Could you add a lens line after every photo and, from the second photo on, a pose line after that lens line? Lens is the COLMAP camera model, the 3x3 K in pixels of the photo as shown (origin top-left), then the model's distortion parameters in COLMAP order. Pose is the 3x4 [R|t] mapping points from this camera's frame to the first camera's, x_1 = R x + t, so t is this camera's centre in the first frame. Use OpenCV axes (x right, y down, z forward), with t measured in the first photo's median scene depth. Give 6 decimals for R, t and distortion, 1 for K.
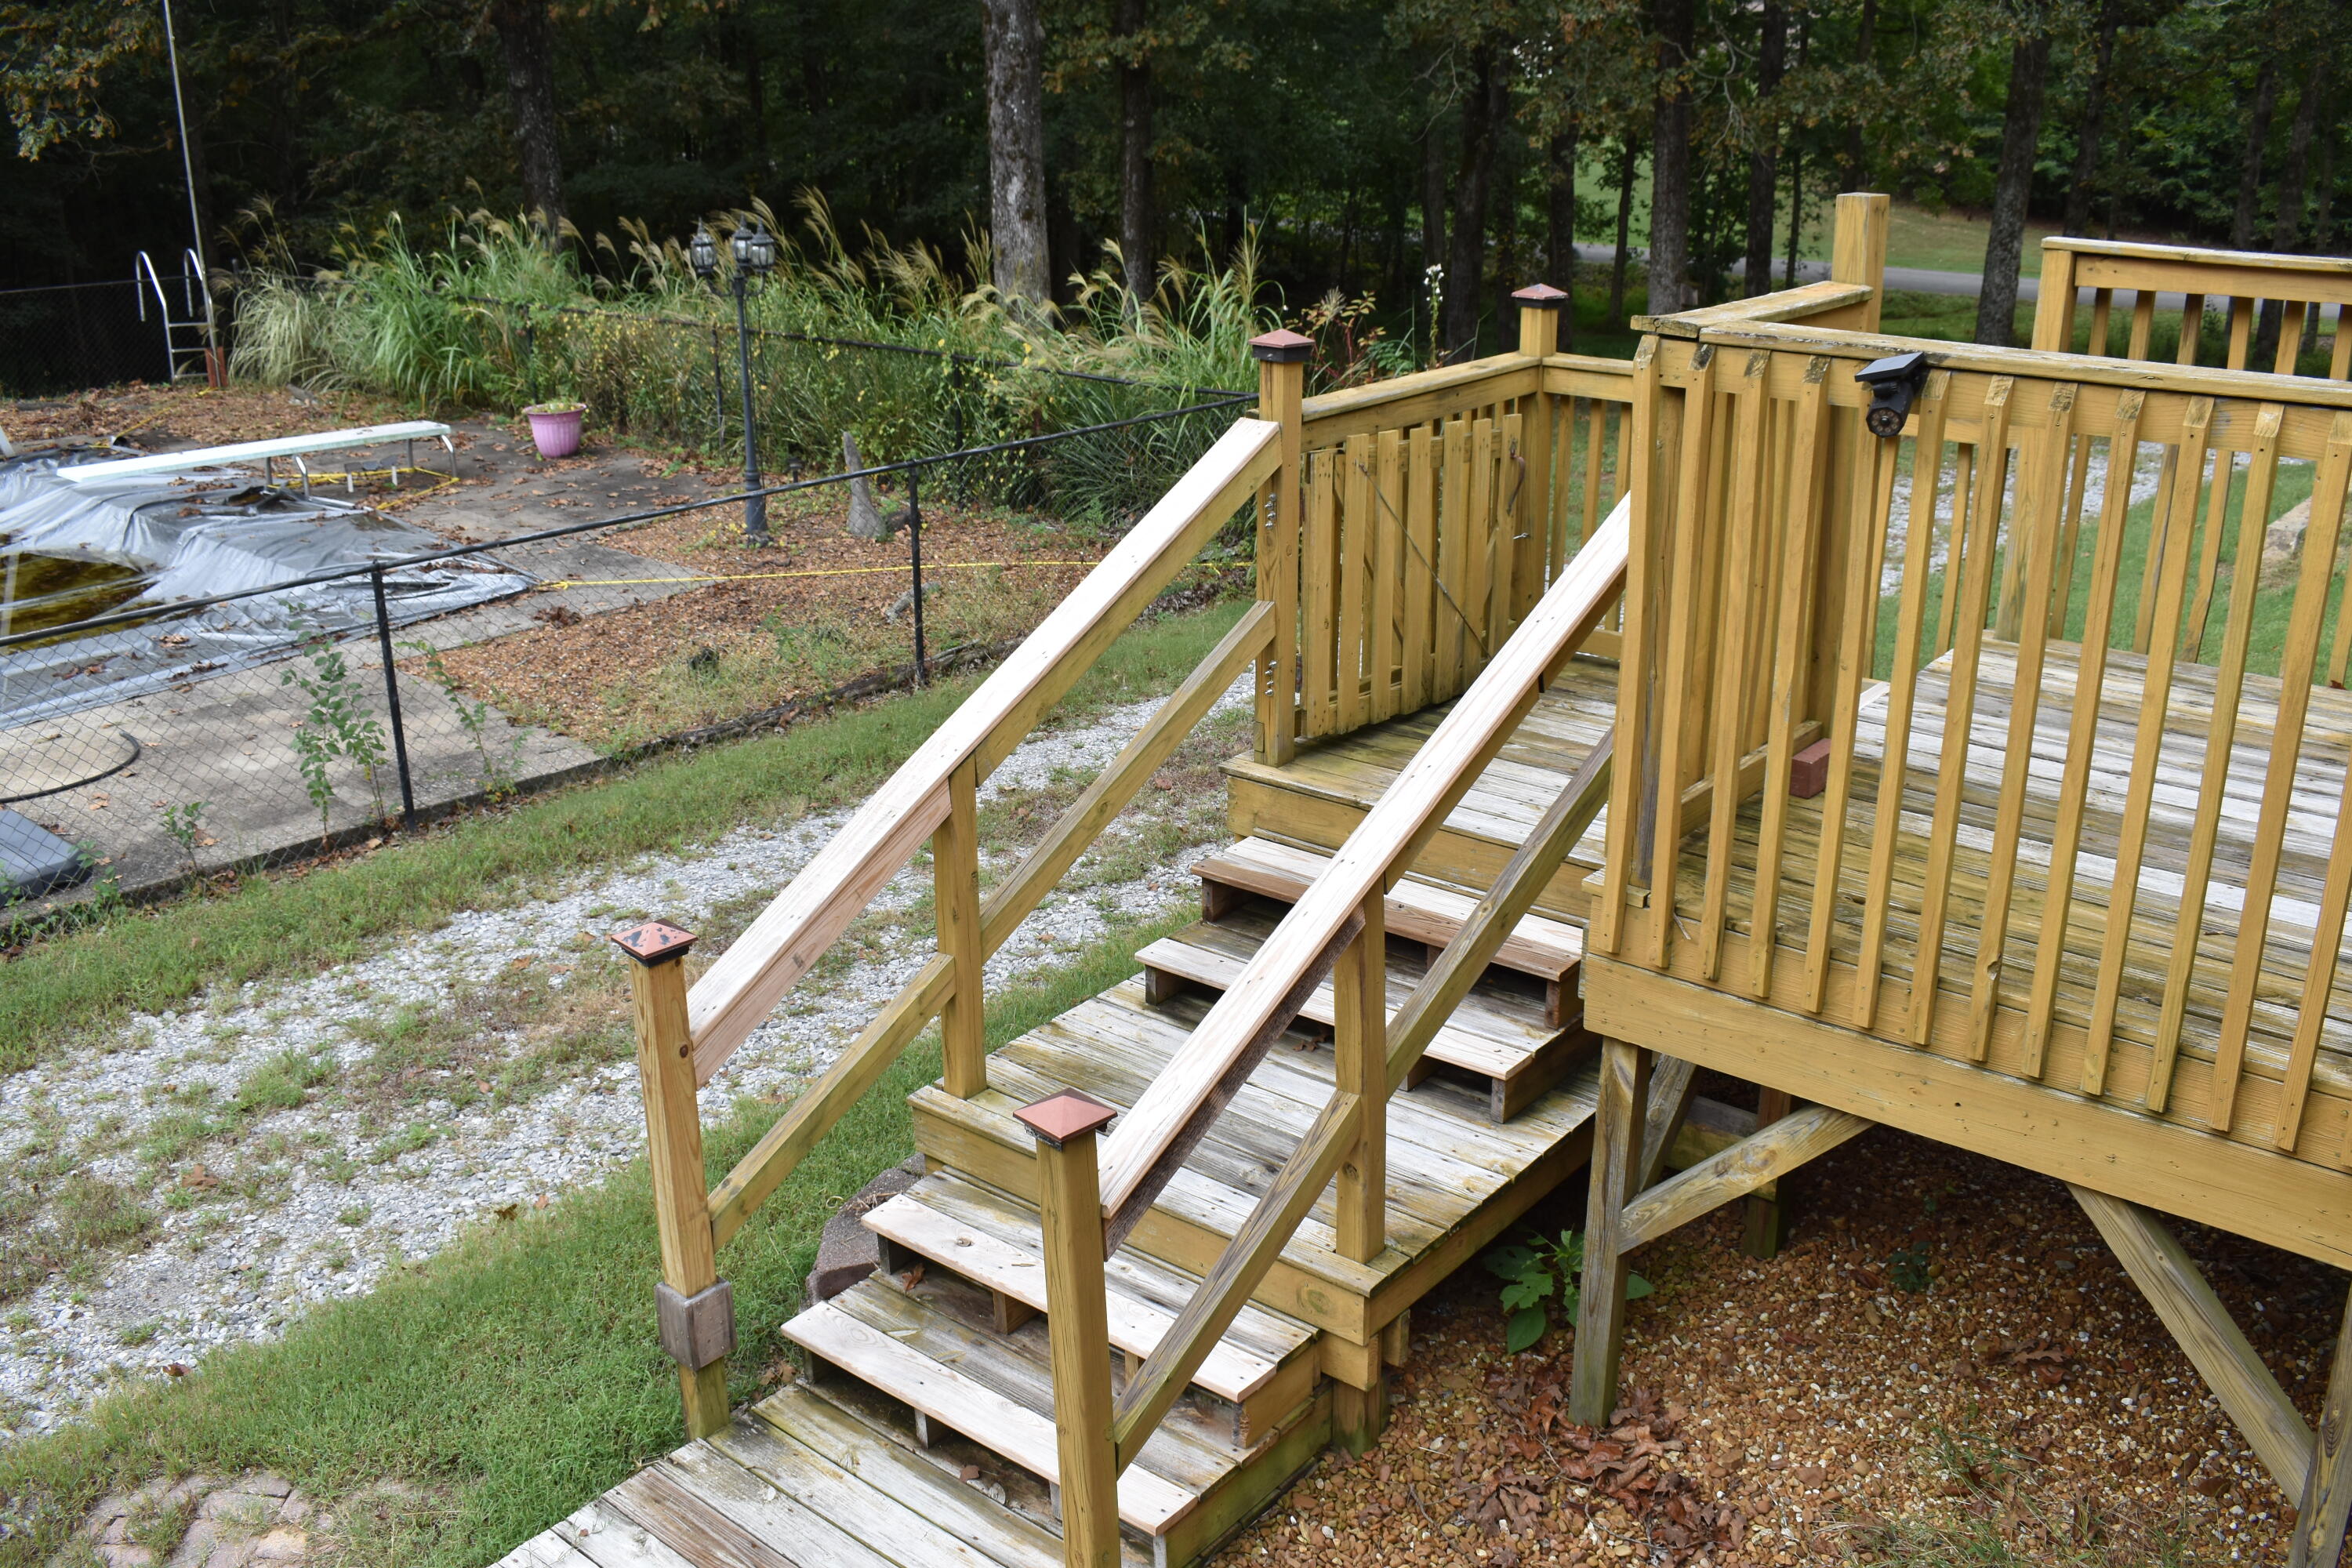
lens RADIAL K [[2075.2, 0, 1176.0], [0, 2075.2, 784.0], [0, 0, 1]] dist [-0.074173, 0.000306]
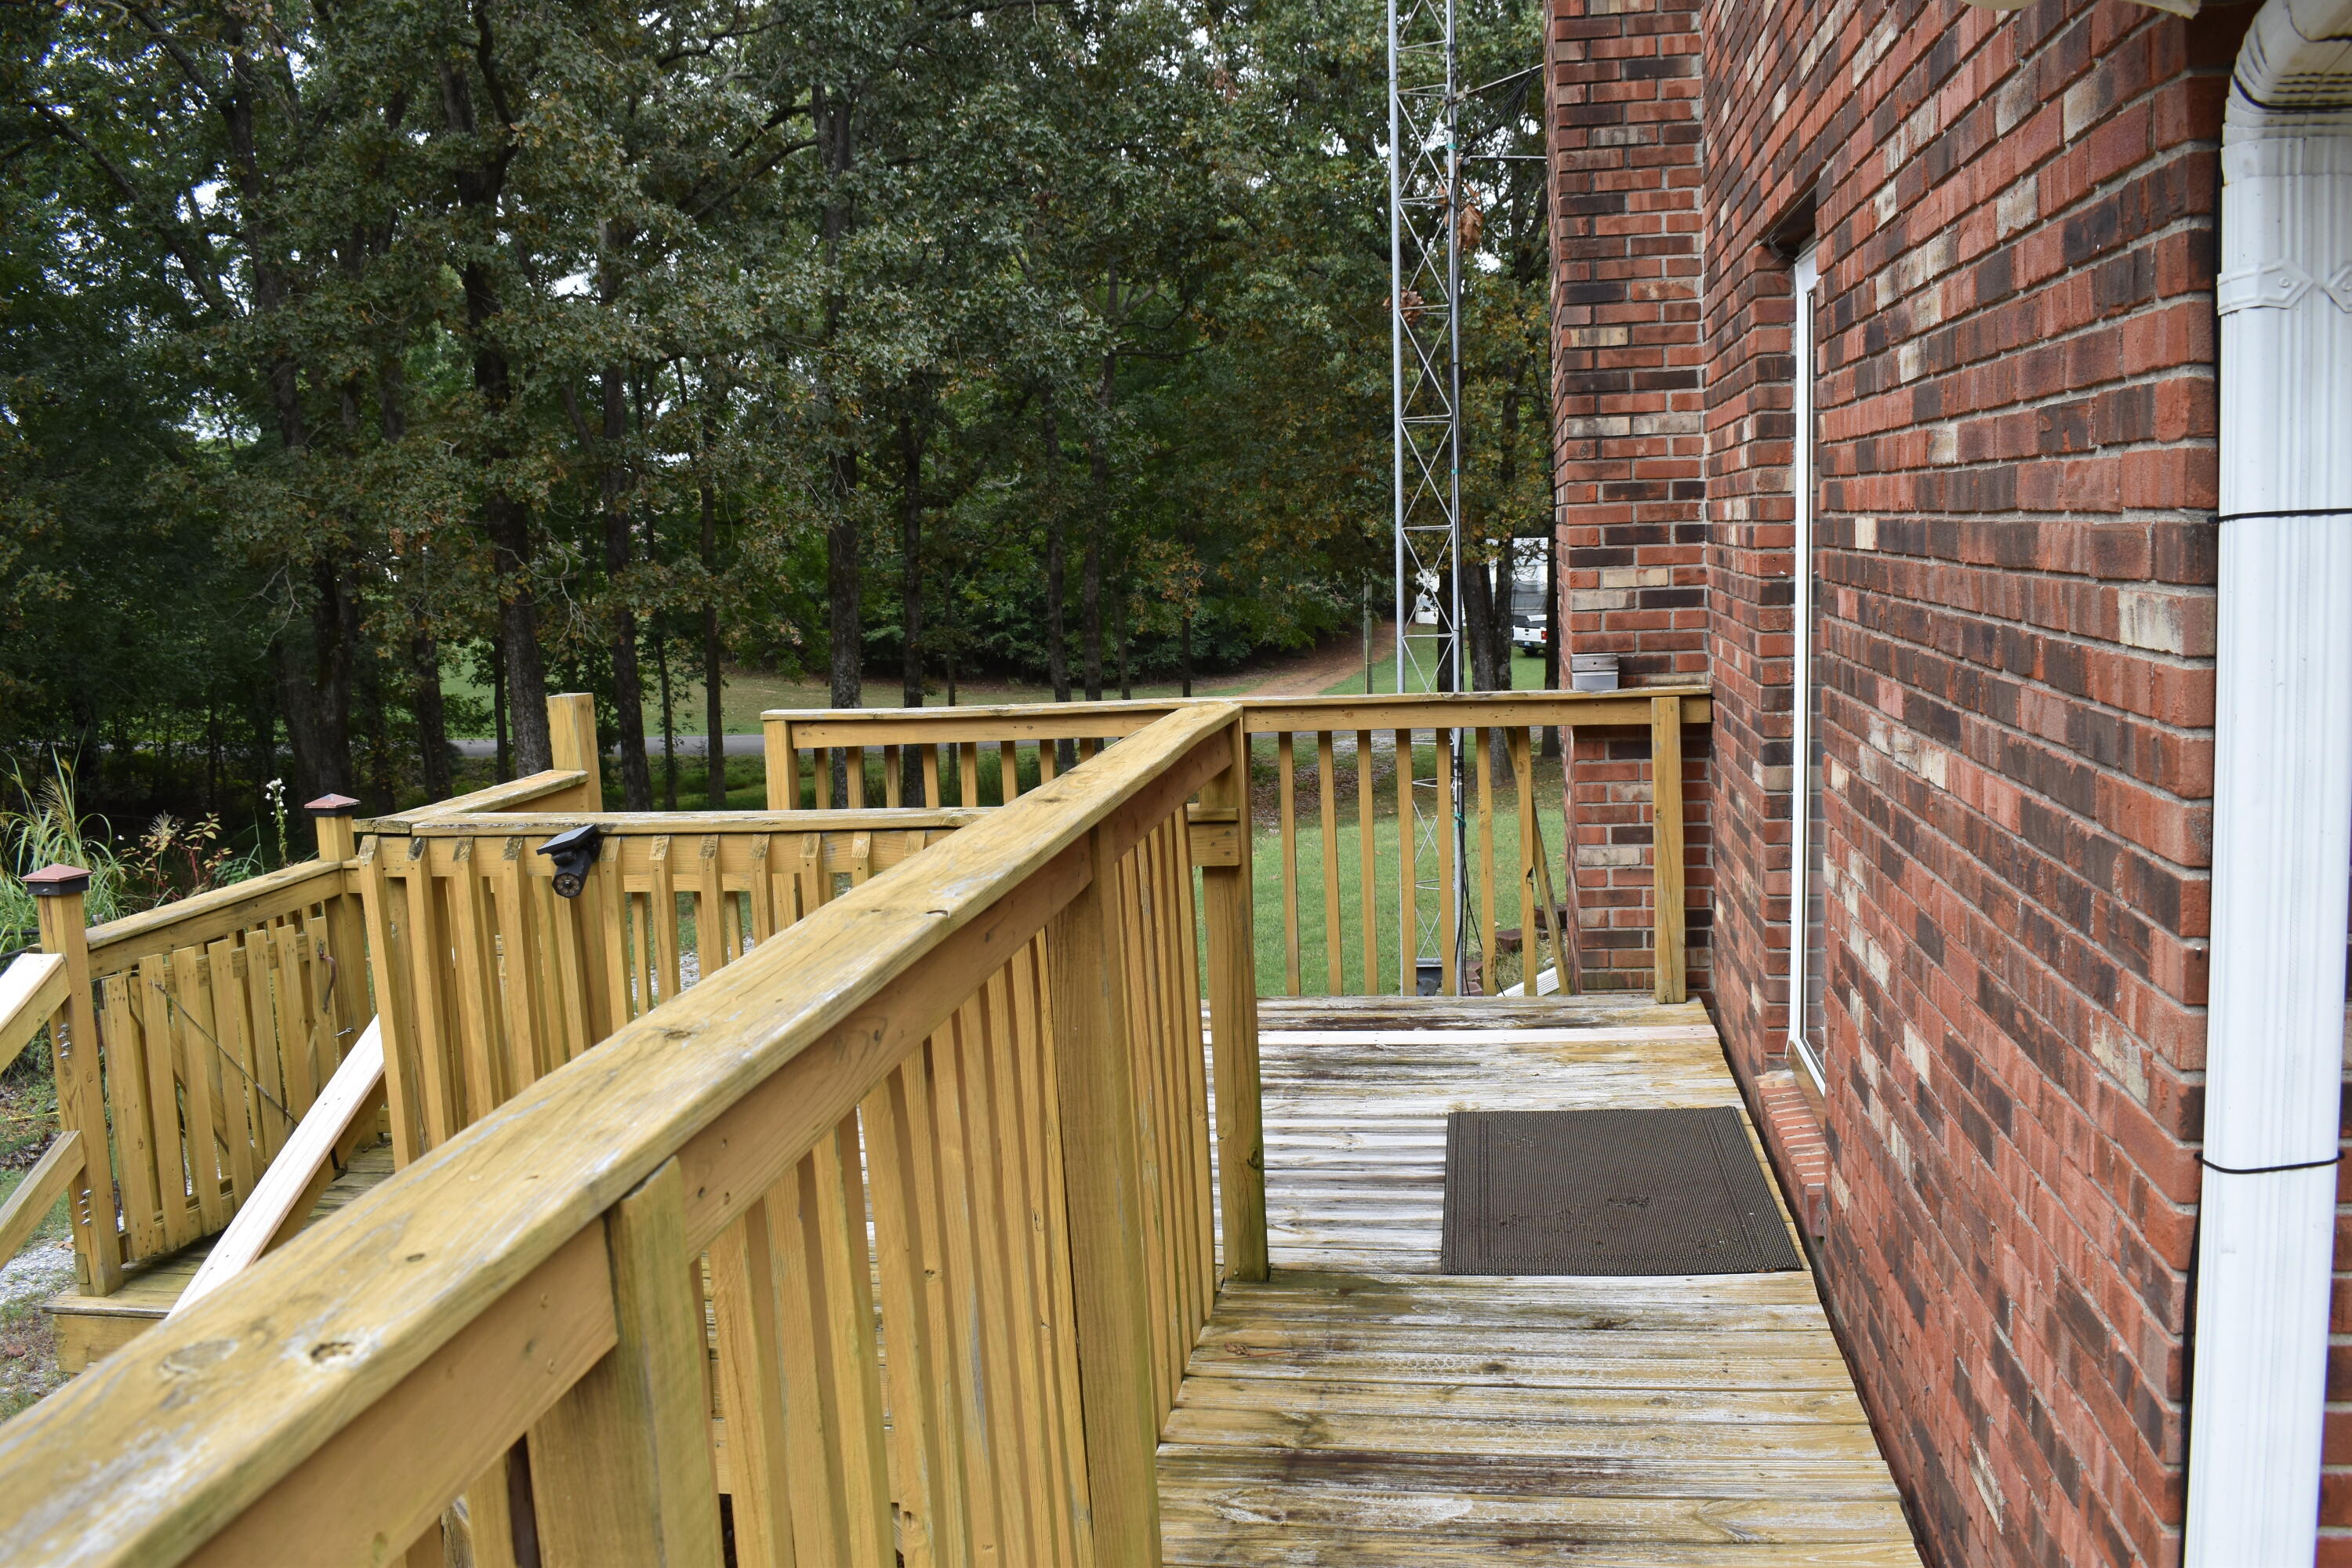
lens RADIAL K [[2075.2, 0, 1176.0], [0, 2075.2, 784.0], [0, 0, 1]] dist [-0.074173, 0.000306]
pose [[0.865728, -0.092812, 0.491834, 0.035832], [0.201939, 0.963897, -0.173561, 0.024654], [-0.457968, 0.249577, 0.853215, -0.105445]]
